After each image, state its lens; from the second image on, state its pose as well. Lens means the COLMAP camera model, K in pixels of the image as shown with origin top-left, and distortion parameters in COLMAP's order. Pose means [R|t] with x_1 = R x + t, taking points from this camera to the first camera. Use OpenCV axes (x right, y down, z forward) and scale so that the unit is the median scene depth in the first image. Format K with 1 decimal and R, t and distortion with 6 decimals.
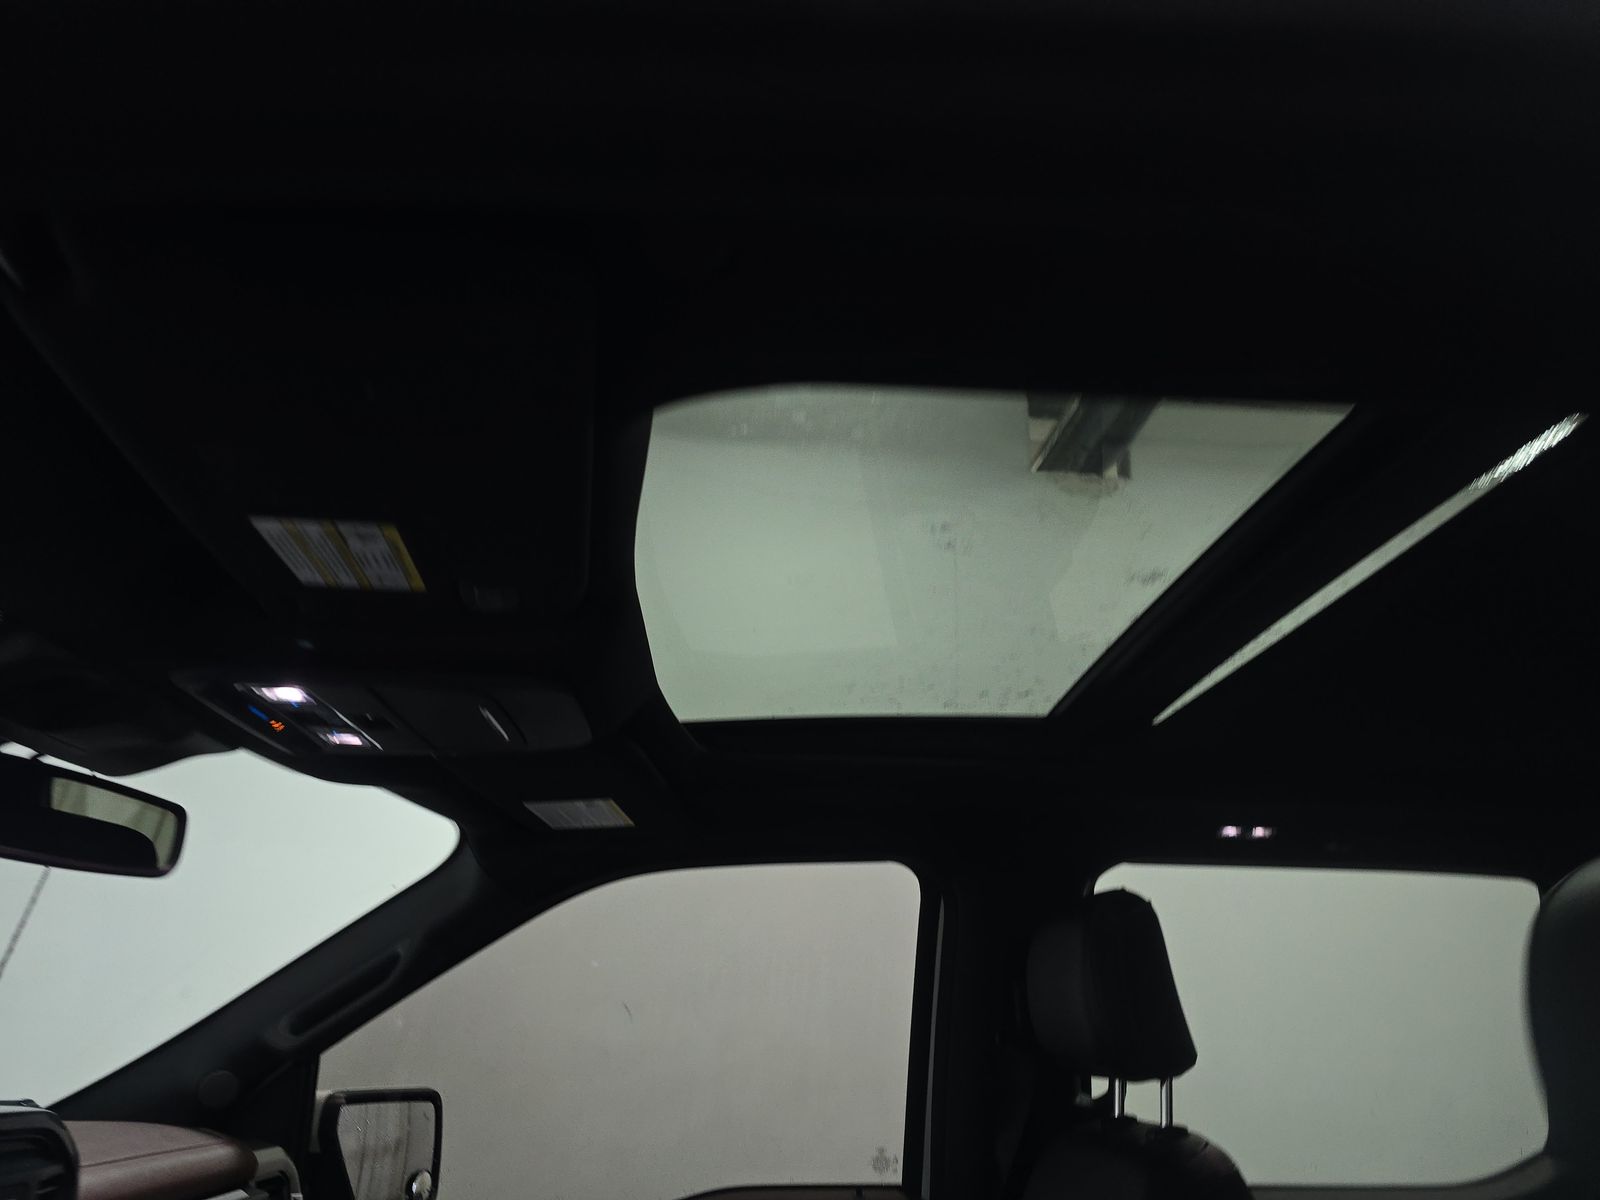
lens RADIAL K [[1075.1, 0, 802.0], [0, 1075.1, 615.3], [0, 0, 1]] dist [0.034892, -0.027258]
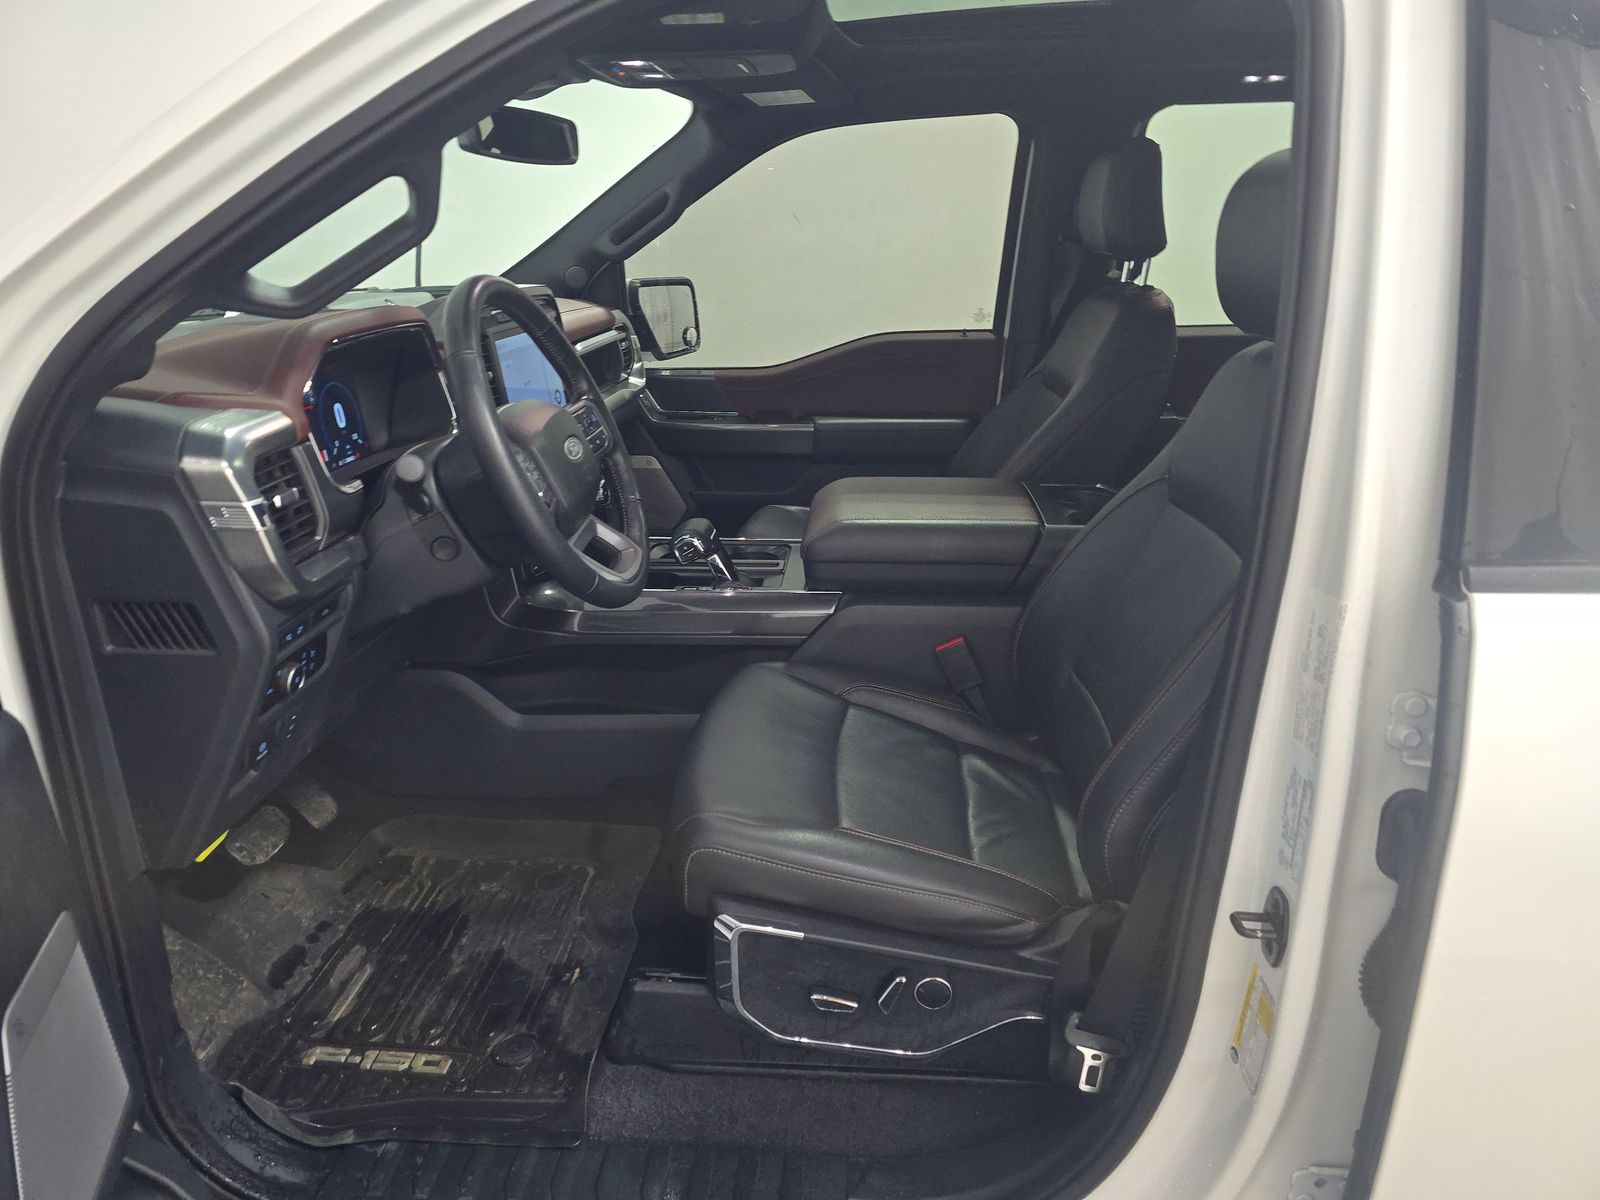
lens RADIAL K [[1075.1, 0, 805.7], [0, 1075.1, 612.7], [0, 0, 1]] dist [0.034892, -0.027258]
pose [[0.991835, 0.020102, -0.125936, 0.029994], [0.066654, 0.760177, 0.646288, -0.207478], [0.108726, -0.649405, 0.752630, -0.511834]]
